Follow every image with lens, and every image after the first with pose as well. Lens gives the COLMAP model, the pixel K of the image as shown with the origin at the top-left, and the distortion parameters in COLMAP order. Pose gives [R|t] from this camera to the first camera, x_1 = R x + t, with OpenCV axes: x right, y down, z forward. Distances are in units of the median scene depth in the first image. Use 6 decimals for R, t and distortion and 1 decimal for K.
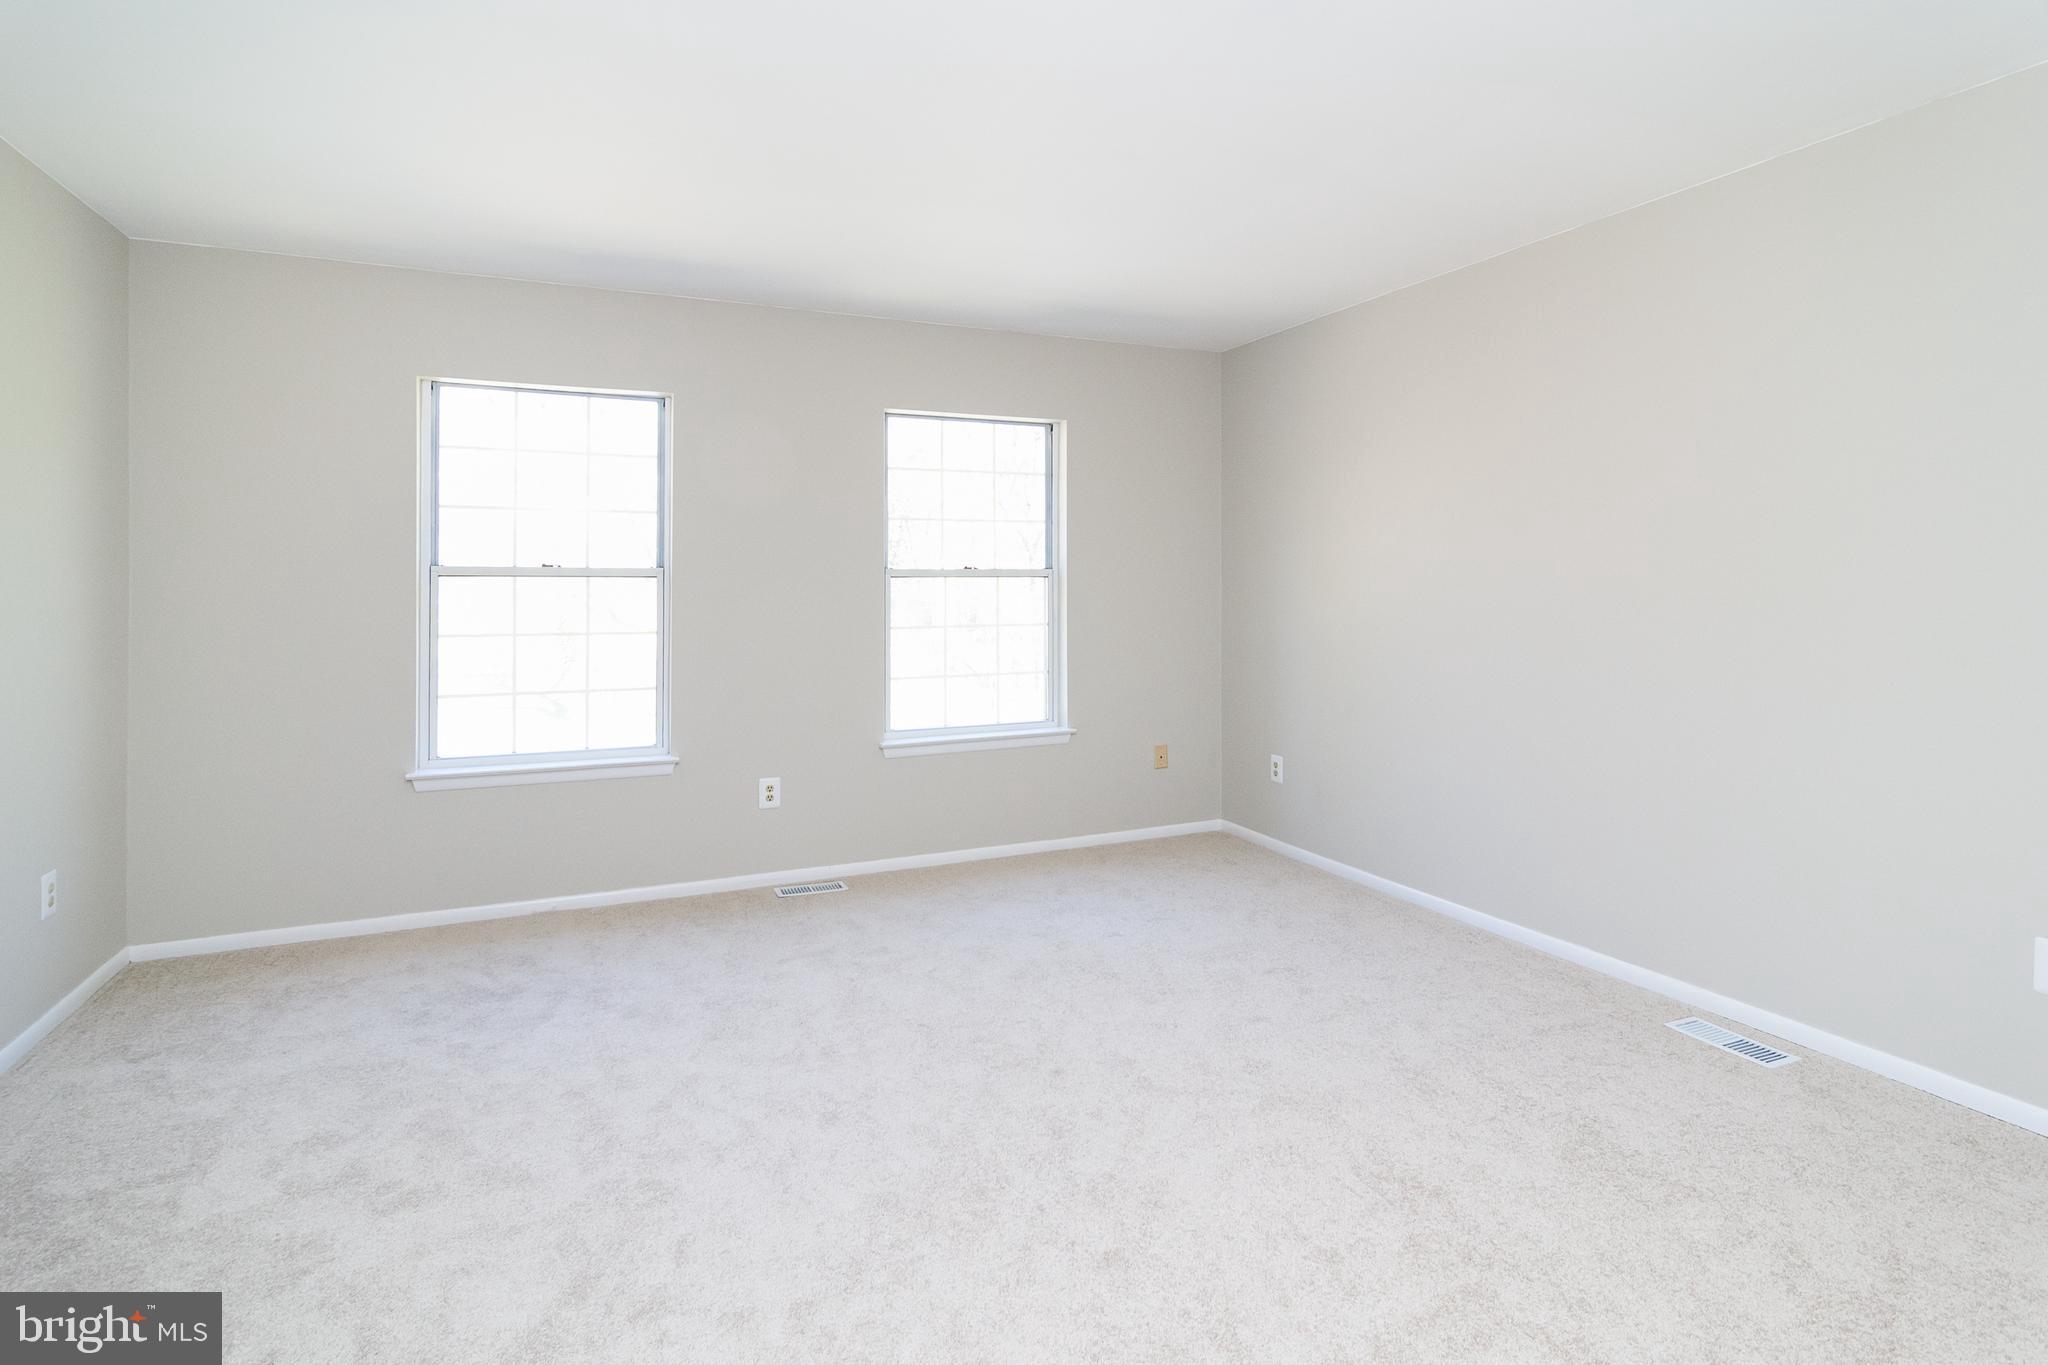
lens RADIAL K [[1034.9, 0, 1019.4], [0, 1034.9, 567.3], [0, 0, 1]] dist [0.001206, -0.000028]
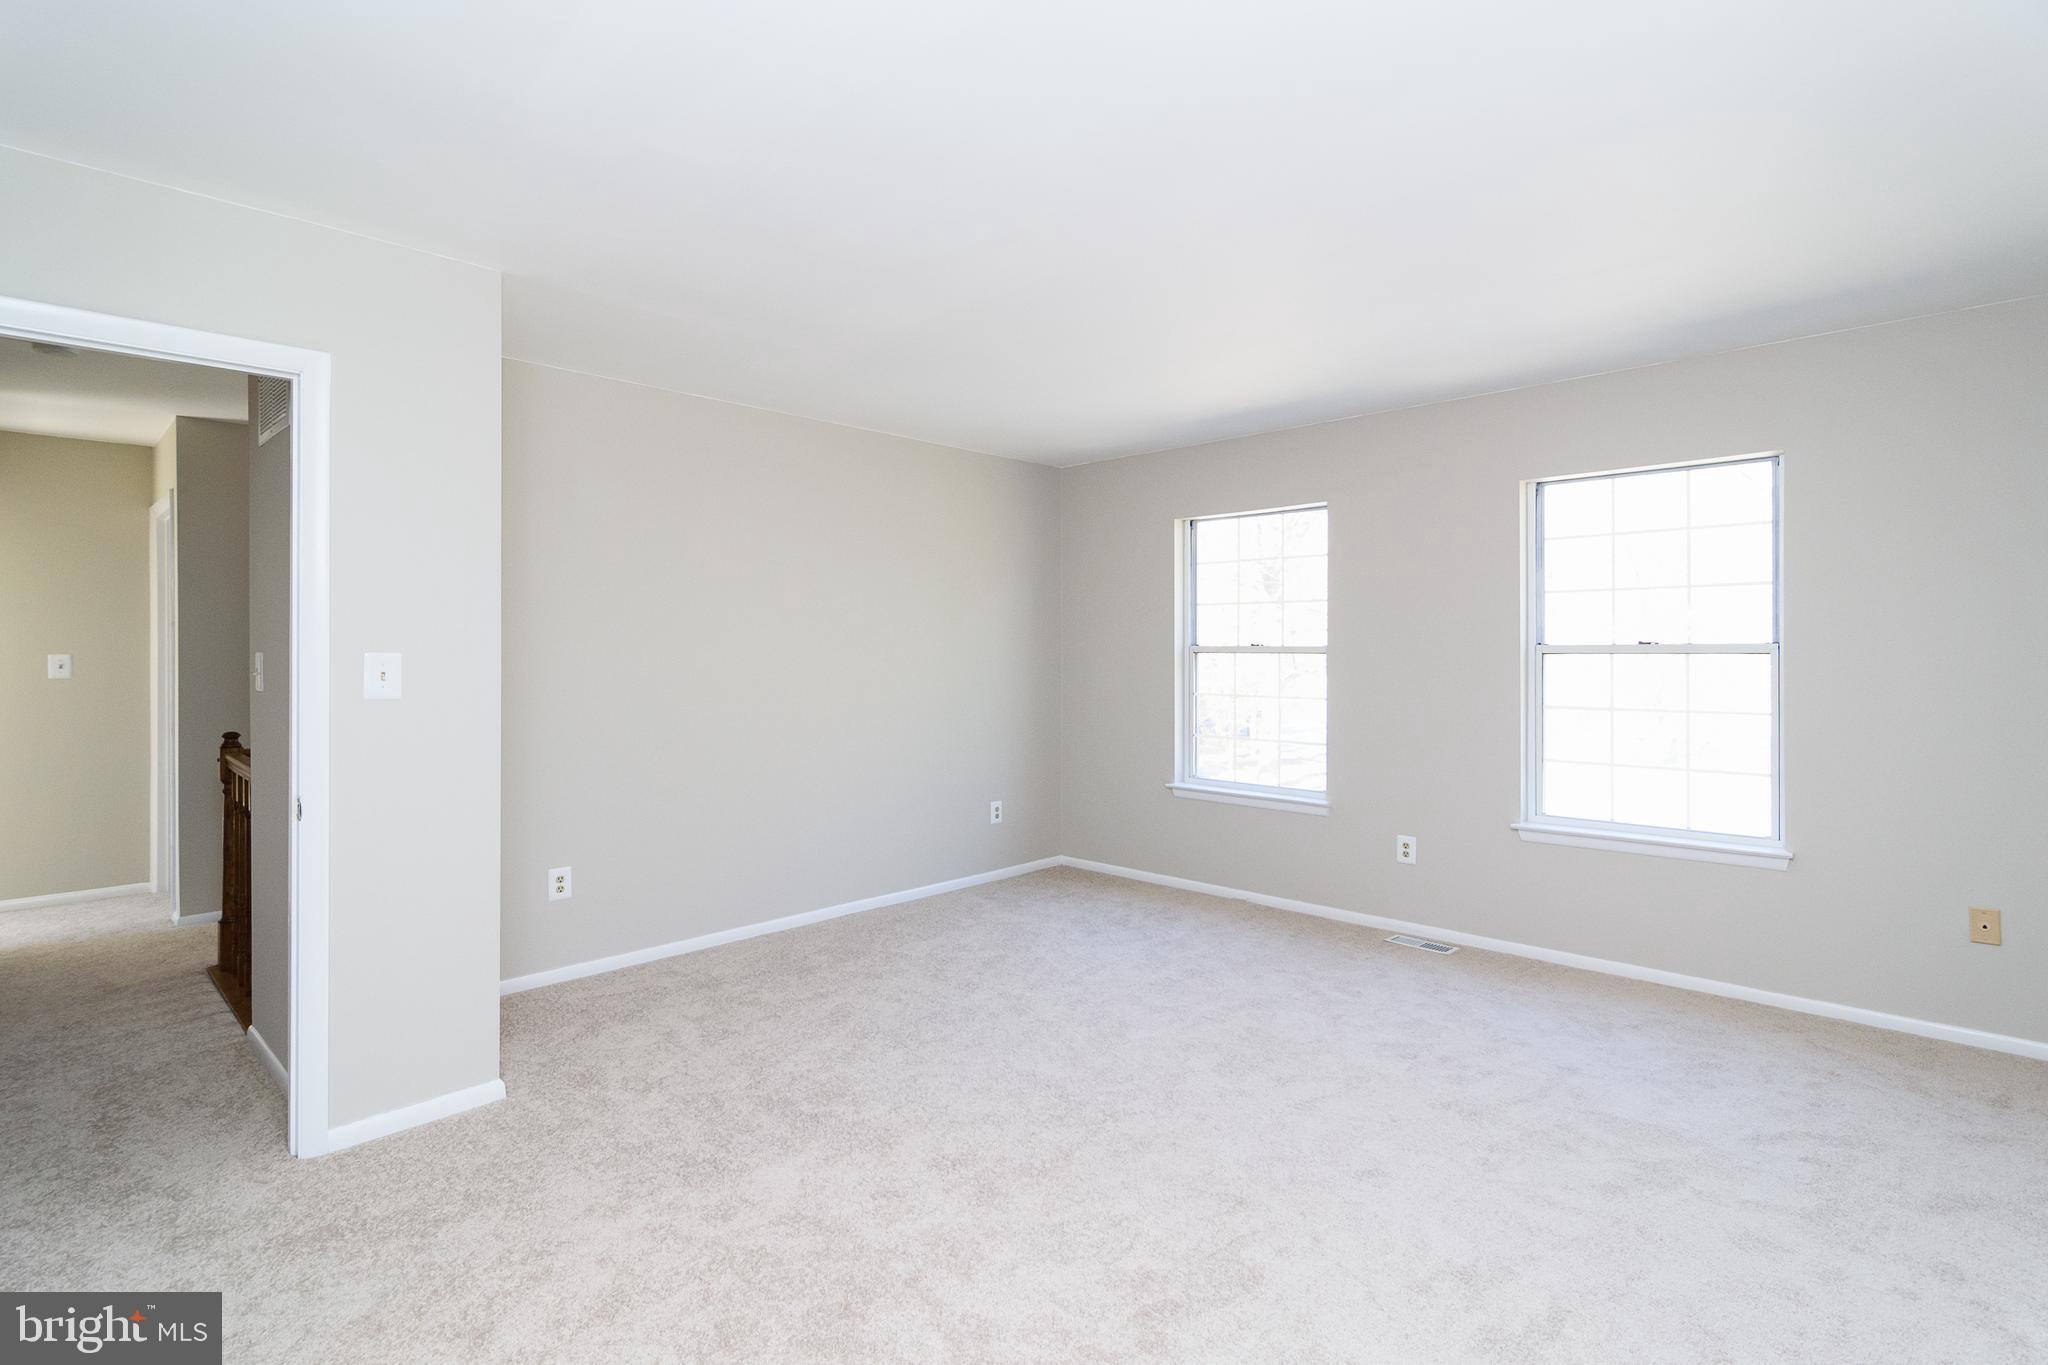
lens RADIAL K [[950.7, 0, 1027.3], [0, 950.7, 661.5], [0, 0, 1]] dist [-0.002756, -0.000135]
pose [[0.378946, 0.005902, -0.925400, 0.462323], [0.008836, 0.999911, 0.009995, 0.003687], [0.925376, -0.011964, 0.378860, 0.211809]]
